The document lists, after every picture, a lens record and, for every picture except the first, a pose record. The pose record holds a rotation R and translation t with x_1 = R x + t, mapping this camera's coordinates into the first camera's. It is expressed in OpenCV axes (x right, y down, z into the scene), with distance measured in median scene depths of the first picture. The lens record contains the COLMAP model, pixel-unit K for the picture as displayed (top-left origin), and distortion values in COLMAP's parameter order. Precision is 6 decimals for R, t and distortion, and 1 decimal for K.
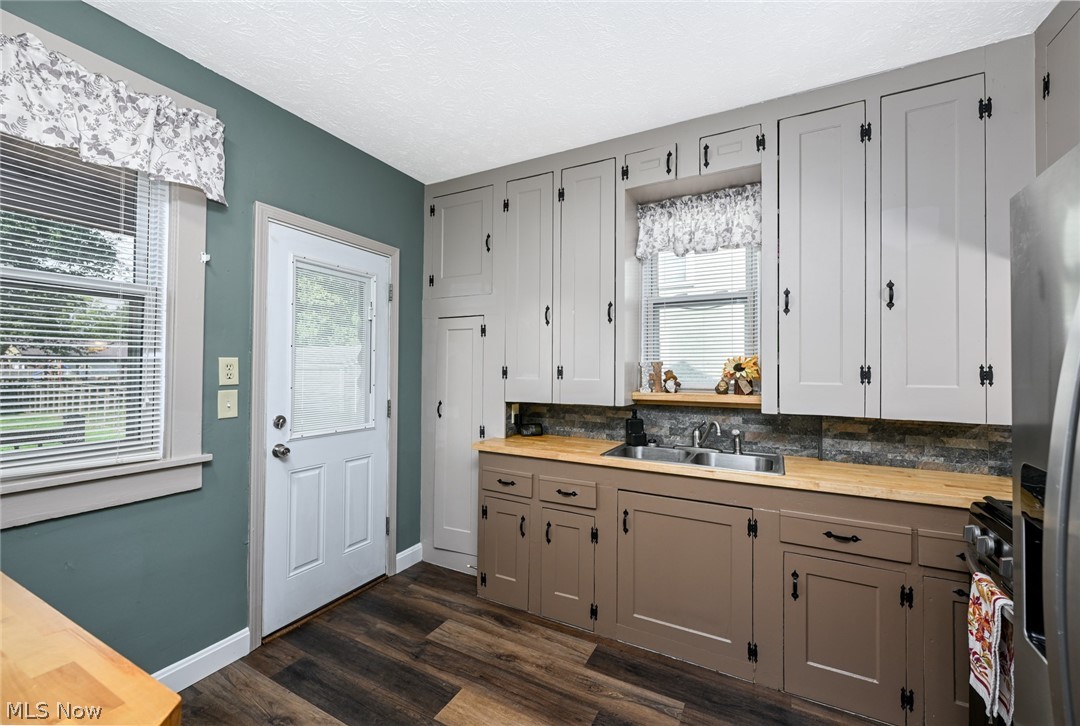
lens RADIAL K [[432.7, 0, 541.4], [0, 432.7, 364.7], [0, 0, 1]] dist [0.002936, -0.000065]
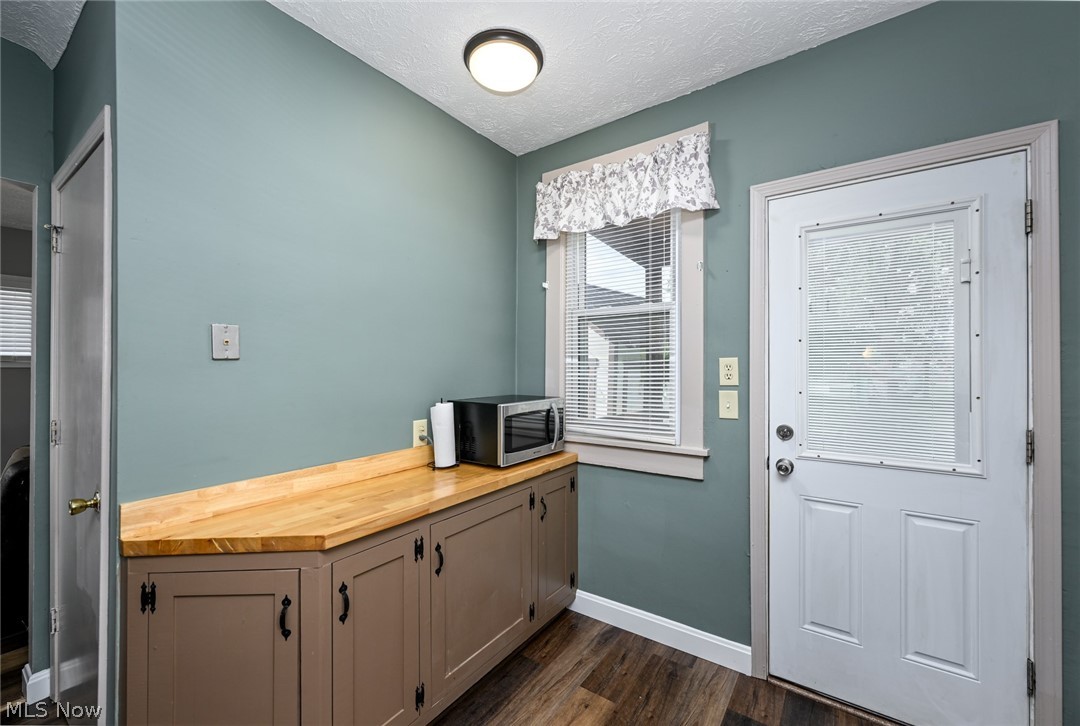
lens RADIAL K [[432.7, 0, 537.1], [0, 432.7, 362.7], [0, 0, 1]] dist [0.002936, -0.000065]
pose [[-0.127846, -0.014072, -0.991694, 0.319387], [0.013059, 0.999789, -0.015870, 0.004760], [0.991708, -0.014979, -0.127635, 0.692486]]
